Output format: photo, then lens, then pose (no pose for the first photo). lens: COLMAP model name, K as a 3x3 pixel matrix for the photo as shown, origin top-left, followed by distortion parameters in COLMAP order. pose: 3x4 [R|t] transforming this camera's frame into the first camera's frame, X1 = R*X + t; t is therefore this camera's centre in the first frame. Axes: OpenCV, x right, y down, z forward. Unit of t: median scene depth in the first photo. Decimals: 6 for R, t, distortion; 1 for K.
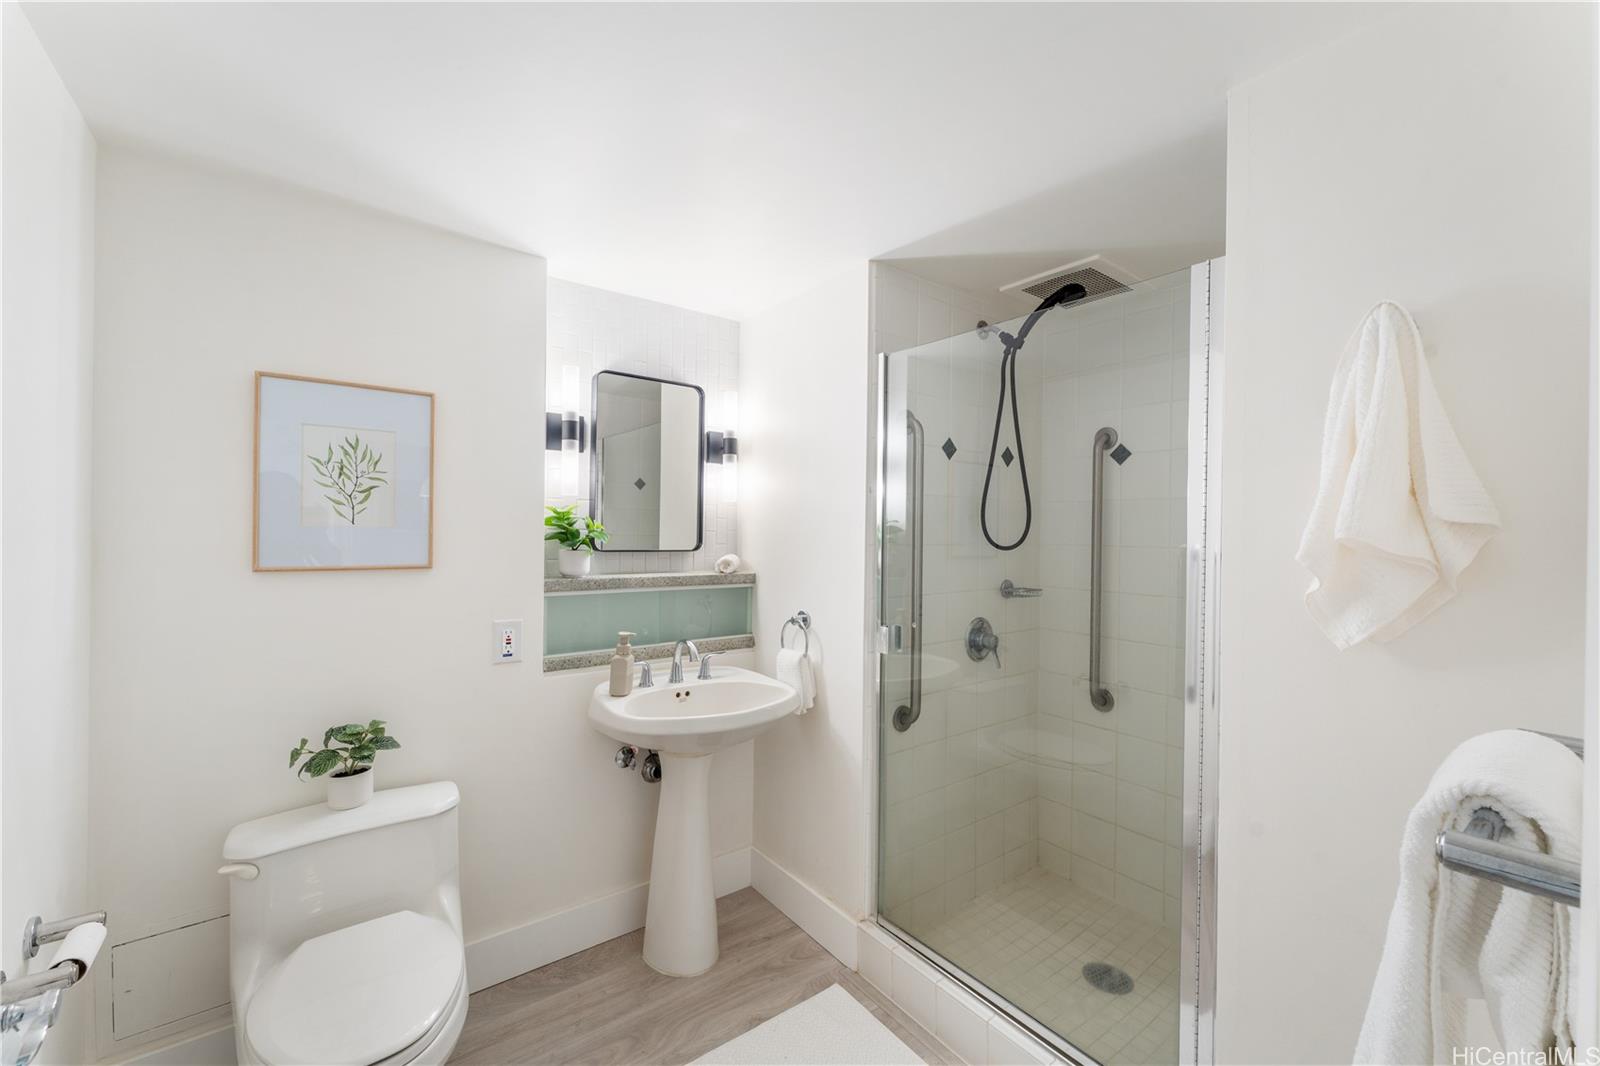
lens RADIAL K [[637.8, 0, 799.8], [0, 637.8, 540.1], [0, 0, 1]] dist [-0.000071, -0.000772]
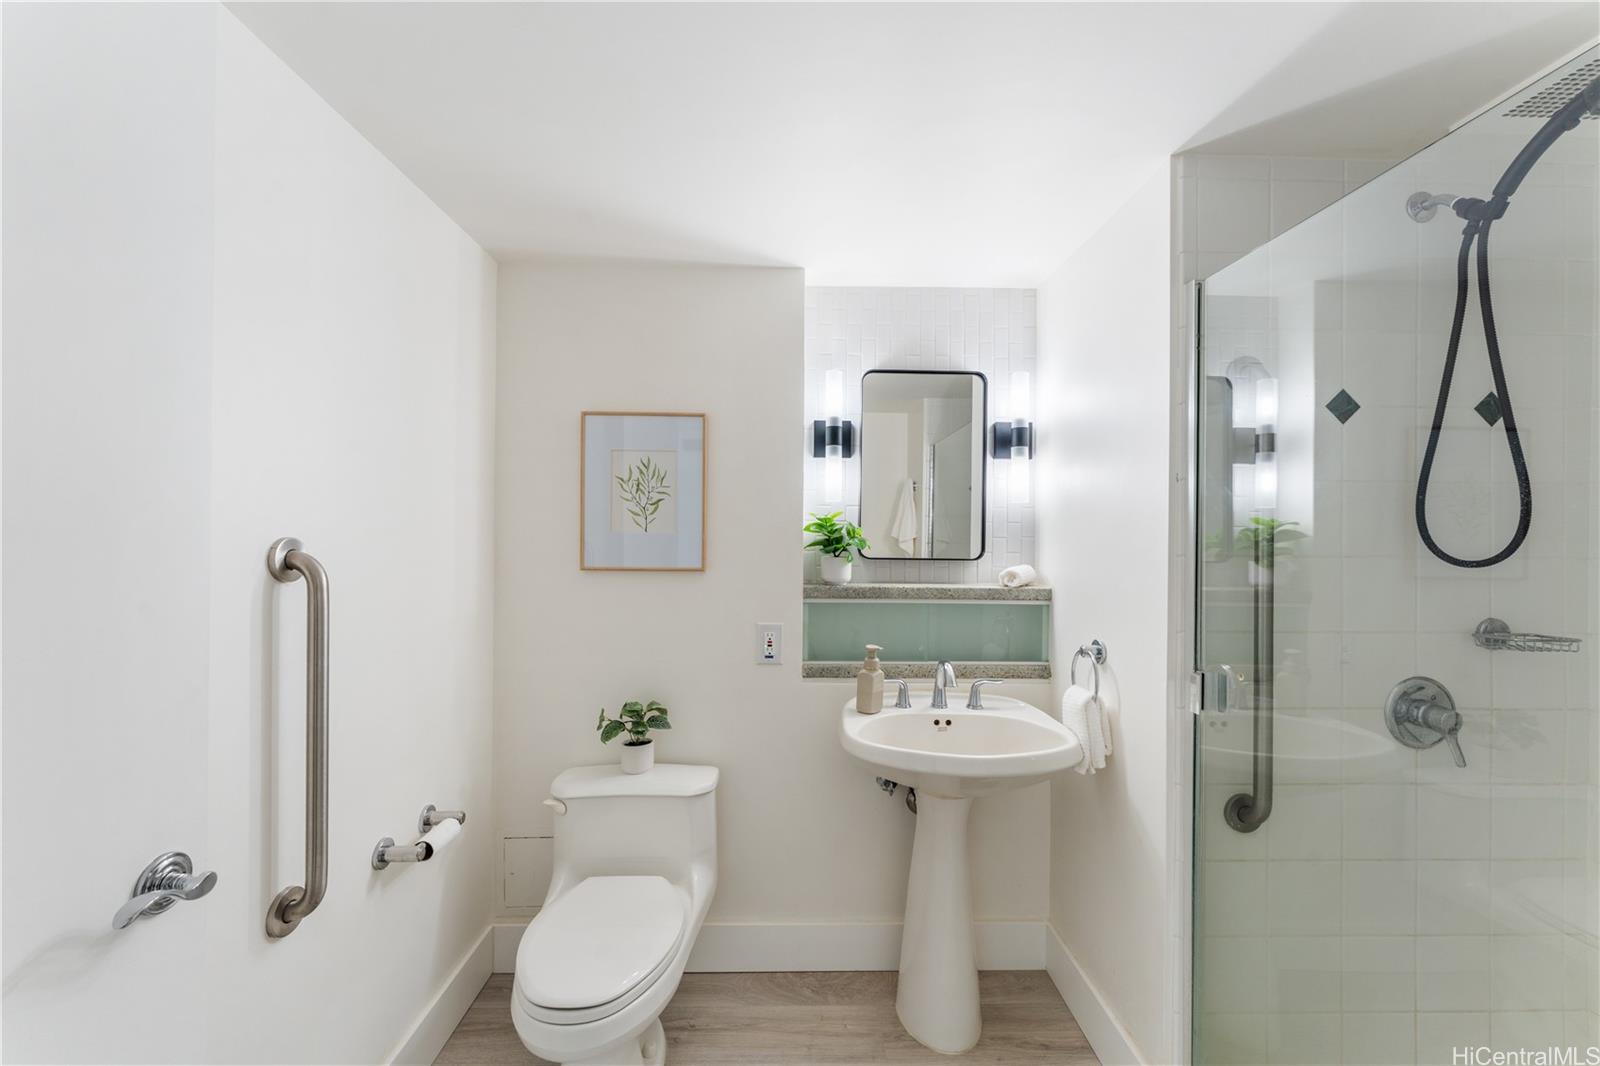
lens RADIAL K [[637.8, 0, 791.5], [0, 637.8, 540.2], [0, 0, 1]] dist [-0.000071, -0.000772]
pose [[0.808566, -0.001873, -0.588403, 0.171159], [-0.006492, 0.999906, -0.012104, 0.002313], [0.588370, 0.013607, 0.808477, 0.166895]]
